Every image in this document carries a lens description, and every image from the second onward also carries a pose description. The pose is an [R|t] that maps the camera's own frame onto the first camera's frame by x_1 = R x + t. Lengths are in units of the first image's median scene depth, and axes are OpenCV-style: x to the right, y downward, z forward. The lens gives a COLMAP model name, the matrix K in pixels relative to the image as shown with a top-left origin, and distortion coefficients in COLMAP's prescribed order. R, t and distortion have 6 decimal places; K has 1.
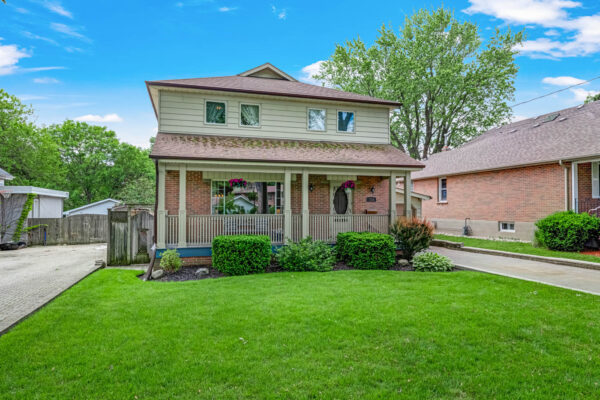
lens RADIAL K [[388.8, 0, 299.8], [0, 388.8, 198.5], [0, 0, 1]] dist [-0.000438, -0.000071]
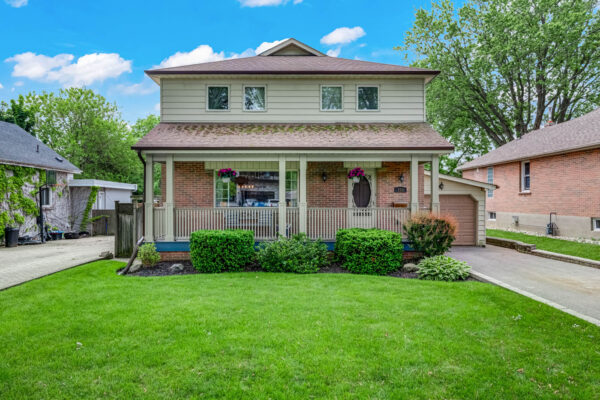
lens RADIAL K [[421.1, 0, 301.8], [0, 421.1, 199.3], [0, 0, 1]] dist [-0.003077, -0.003036]
pose [[0.959740, -0.000884, -0.280888, 0.263726], [0.007856, 0.999688, 0.023698, -0.000362], [0.280780, -0.024951, 0.959448, 0.082412]]
